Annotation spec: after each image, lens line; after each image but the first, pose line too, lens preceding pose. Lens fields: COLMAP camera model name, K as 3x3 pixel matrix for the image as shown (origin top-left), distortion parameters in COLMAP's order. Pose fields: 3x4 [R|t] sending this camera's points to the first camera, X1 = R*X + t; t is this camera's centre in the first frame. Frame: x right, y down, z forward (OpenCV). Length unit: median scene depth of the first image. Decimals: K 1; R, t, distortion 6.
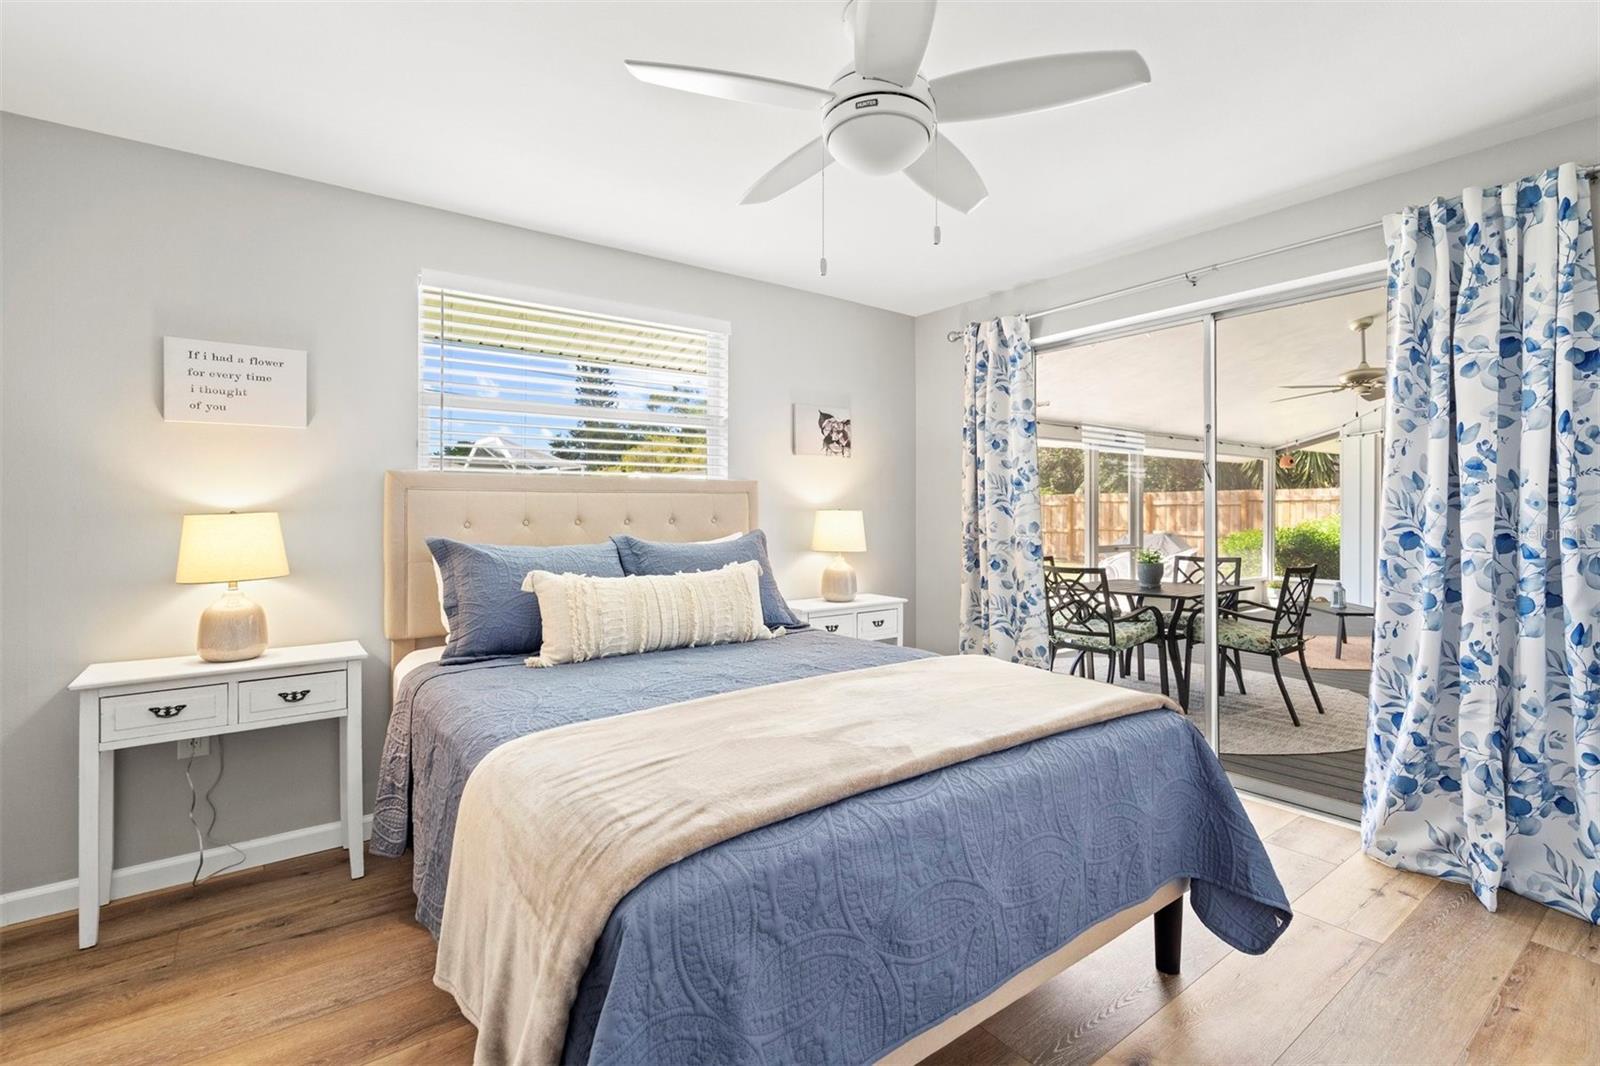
lens RADIAL K [[786.2, 0, 782.8], [0, 786.2, 503.9], [0, 0, 1]] dist [0.016066, -0.000035]
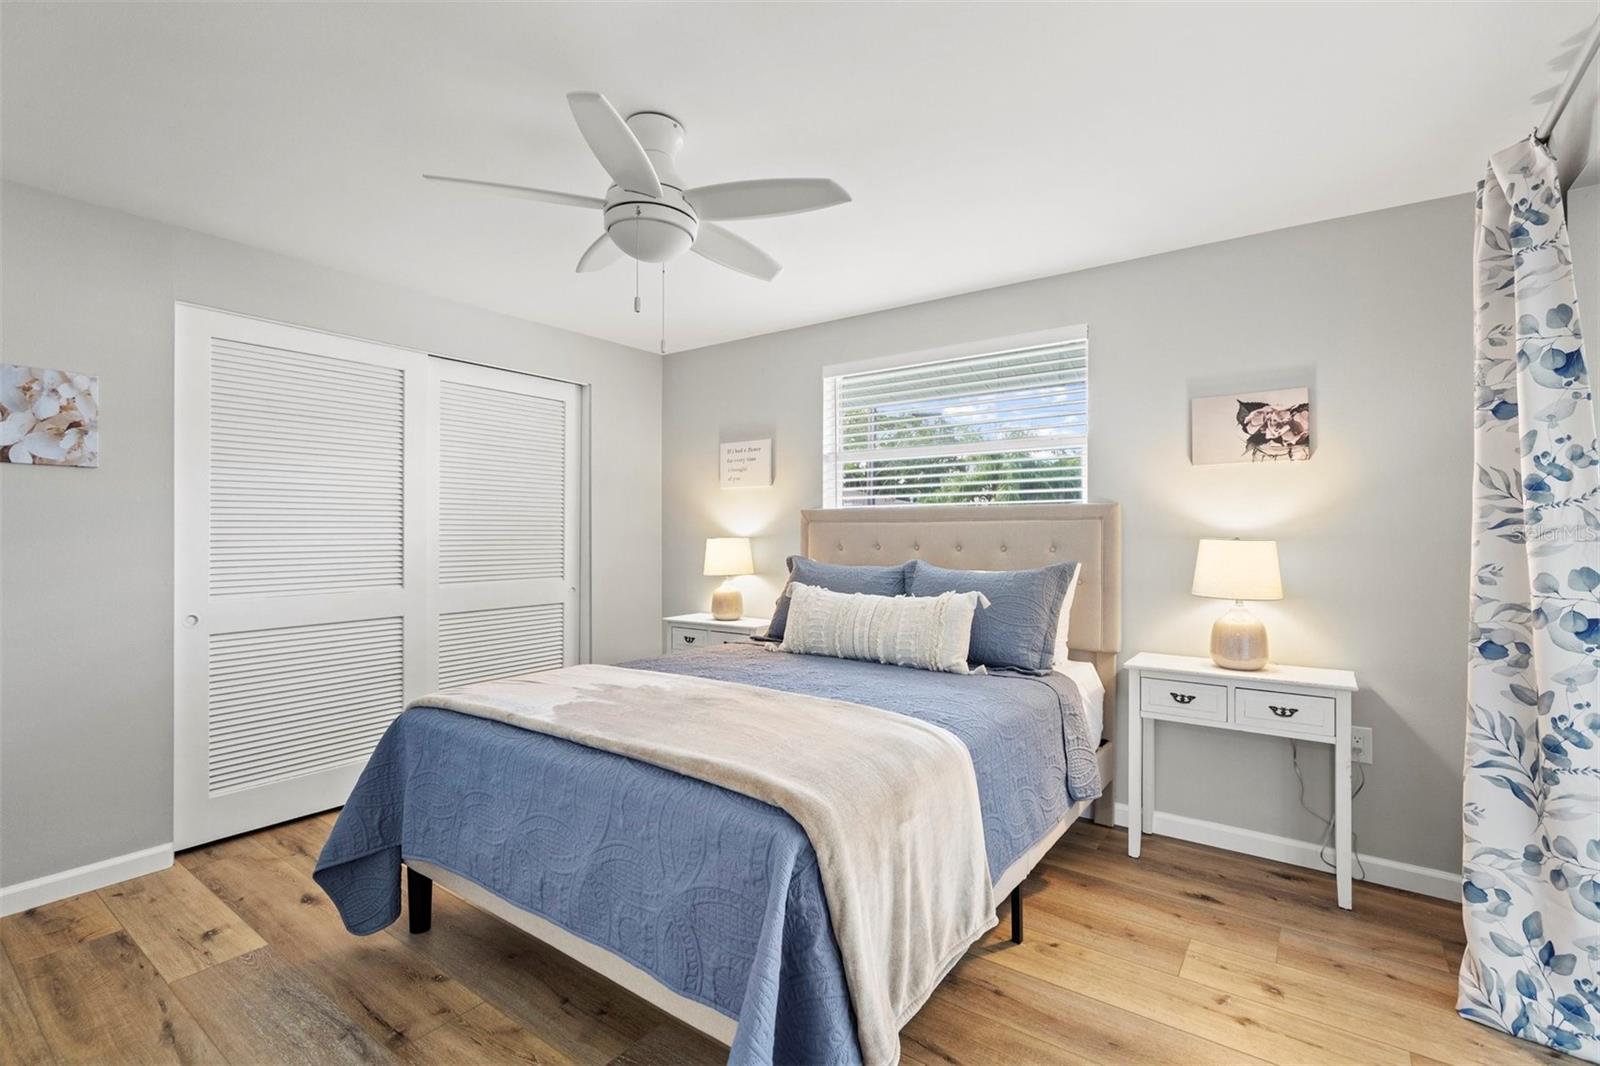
lens RADIAL K [[728.5, 0, 804.7], [0, 728.5, 534.1], [0, 0, 1]] dist [-0.004977, 0.001310]
pose [[0.274412, -0.000021, -0.961612, 0.599070], [0.002803, 0.999996, 0.000778, 0.001736], [0.961608, -0.002908, 0.274411, 0.453699]]
